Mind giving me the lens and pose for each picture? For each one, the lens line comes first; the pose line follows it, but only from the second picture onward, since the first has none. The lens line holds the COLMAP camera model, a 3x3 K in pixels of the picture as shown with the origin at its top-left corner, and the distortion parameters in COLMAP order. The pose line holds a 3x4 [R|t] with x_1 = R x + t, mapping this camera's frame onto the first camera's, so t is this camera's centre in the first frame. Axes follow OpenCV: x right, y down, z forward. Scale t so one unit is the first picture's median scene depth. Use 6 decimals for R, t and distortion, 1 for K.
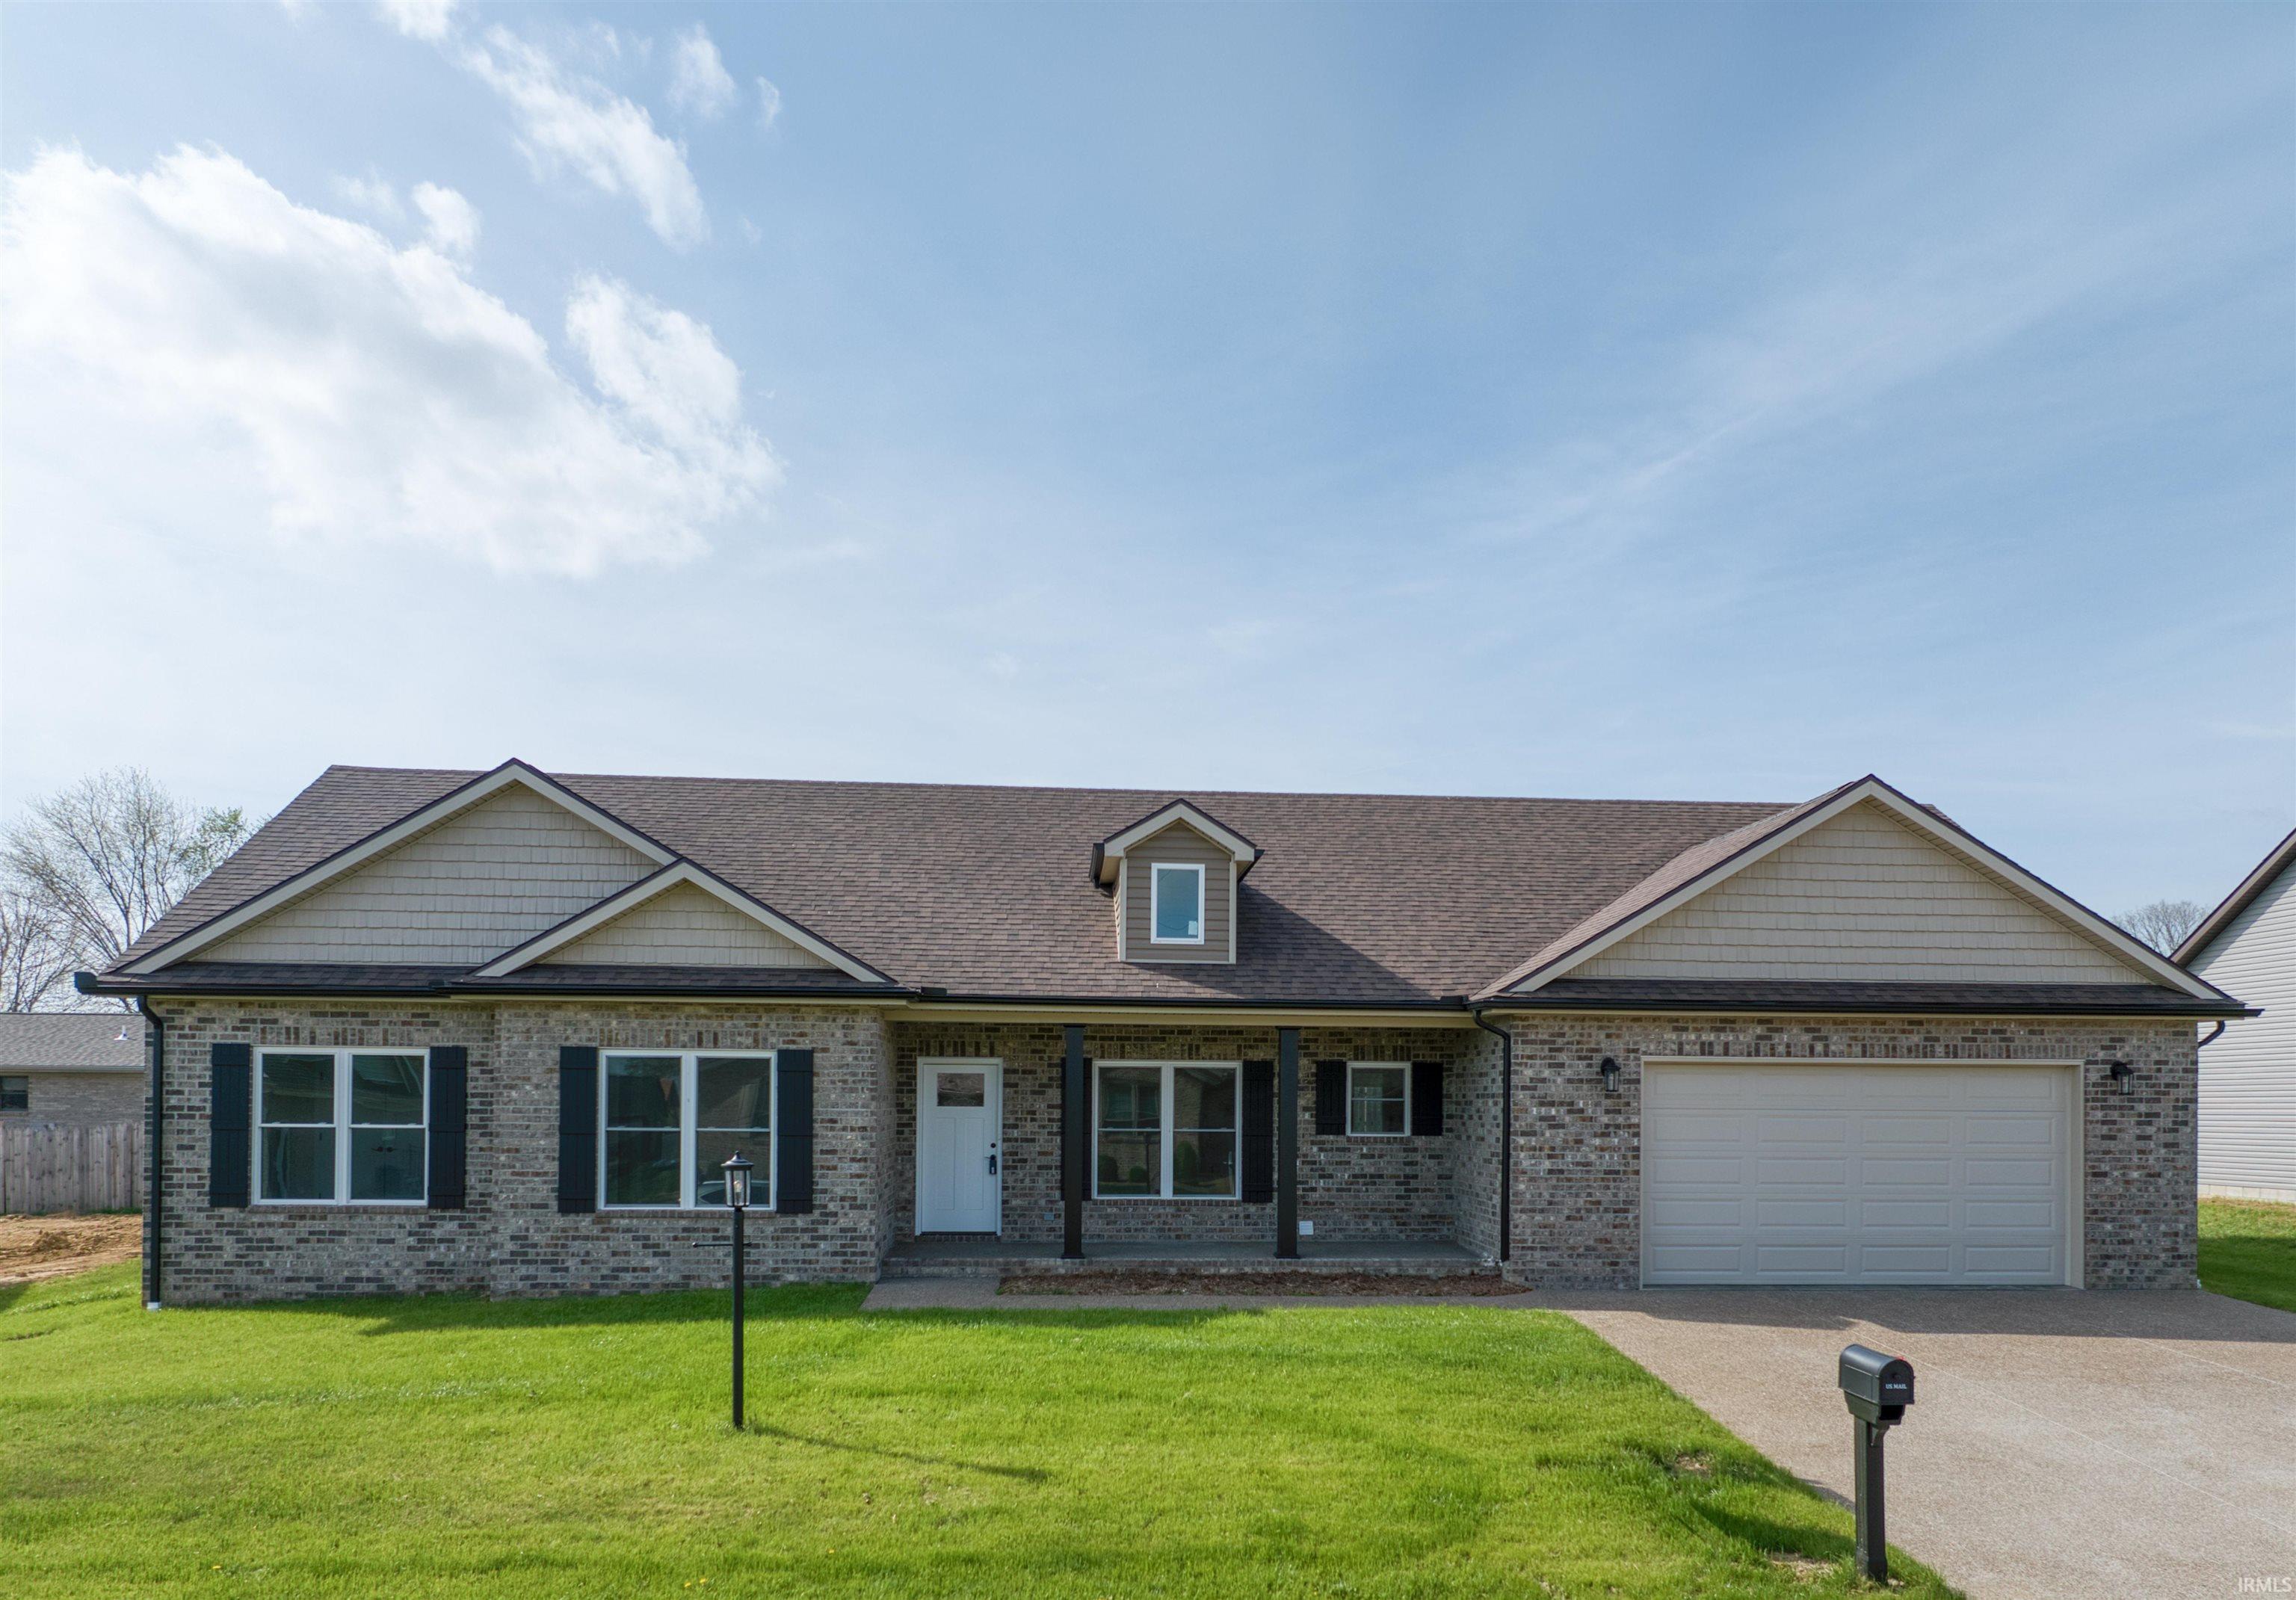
lens RADIAL K [[1678.0, 0, 1185.2], [0, 1678.0, 1102.8], [0, 0, 1]] dist [0.062450, -0.076312]
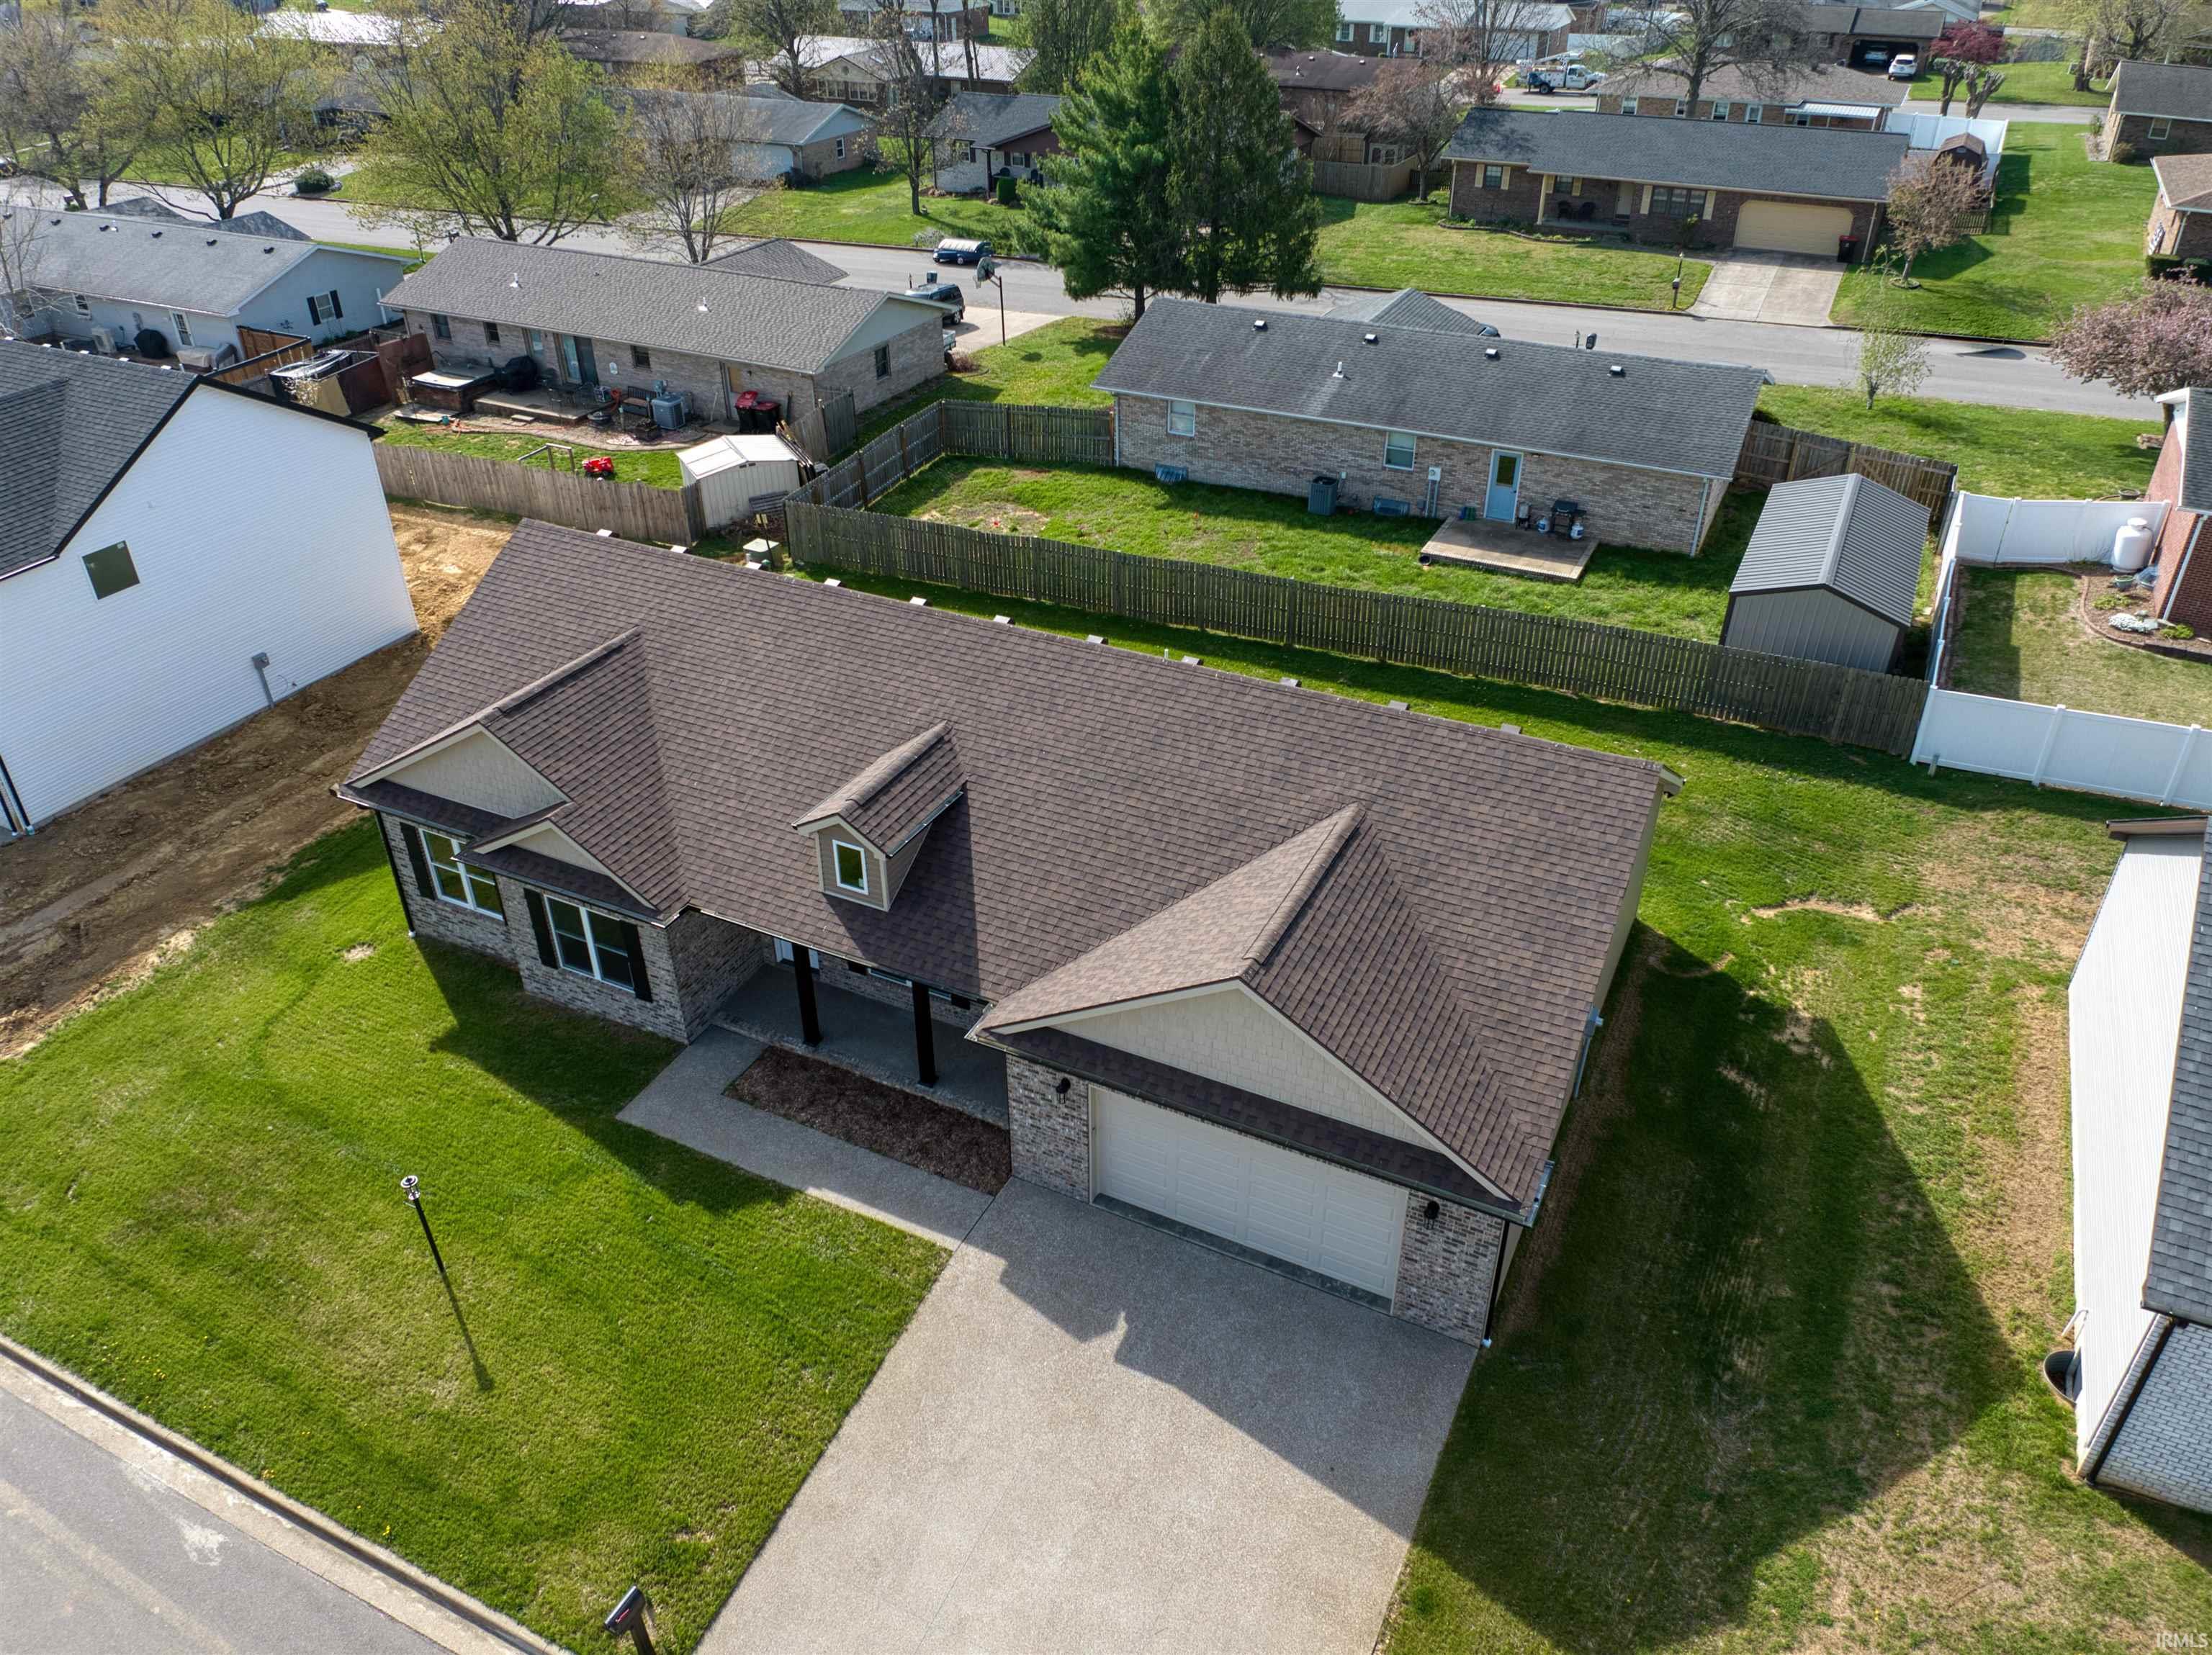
lens RADIAL K [[1562.6, 0, 1106.0], [0, 1562.6, 827.5], [0, 0, 1]] dist [0.046094, -0.057654]
pose [[0.853740, 0.267096, -0.446977, 0.813148], [0.014143, 0.846203, 0.532673, -0.903696], [0.520508, -0.461086, 0.718659, 0.181222]]
